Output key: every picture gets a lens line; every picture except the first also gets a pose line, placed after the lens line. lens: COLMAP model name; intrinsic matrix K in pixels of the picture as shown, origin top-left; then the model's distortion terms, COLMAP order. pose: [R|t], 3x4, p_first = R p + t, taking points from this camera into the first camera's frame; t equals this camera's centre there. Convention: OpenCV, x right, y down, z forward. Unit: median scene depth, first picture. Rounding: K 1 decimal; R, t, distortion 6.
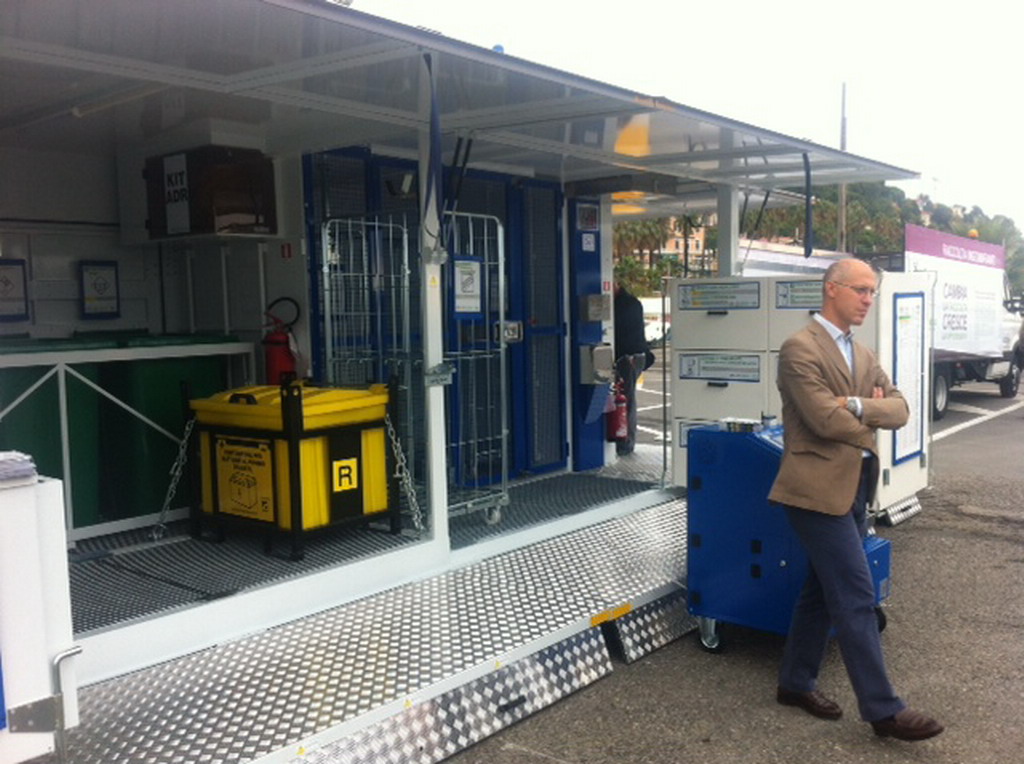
lens RADIAL K [[977.4, 0, 512.0], [0, 977.4, 382.0], [0, 0, 1]] dist [0.091773, -0.224655]
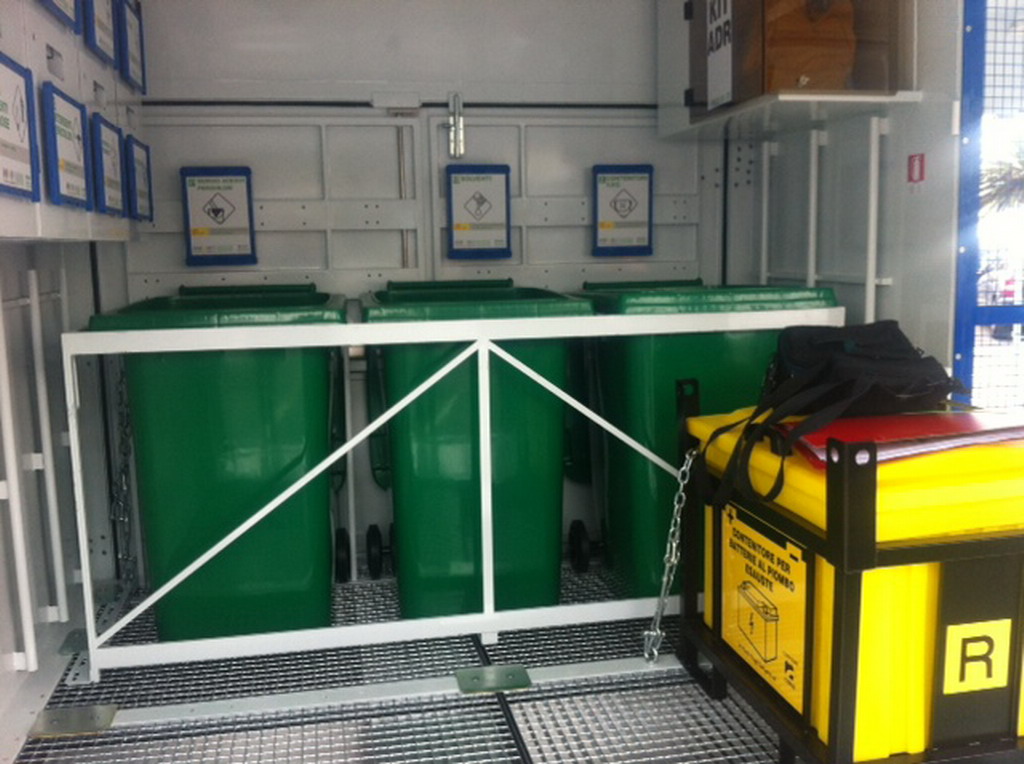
lens RADIAL K [[977.4, 0, 512.0], [0, 977.4, 382.0], [0, 0, 1]] dist [0.091773, -0.224655]
pose [[0.771618, 0.104122, -0.627506, -0.069232], [-0.050835, 0.993450, 0.102334, -0.052073], [0.634051, -0.047064, 0.771858, 0.534900]]
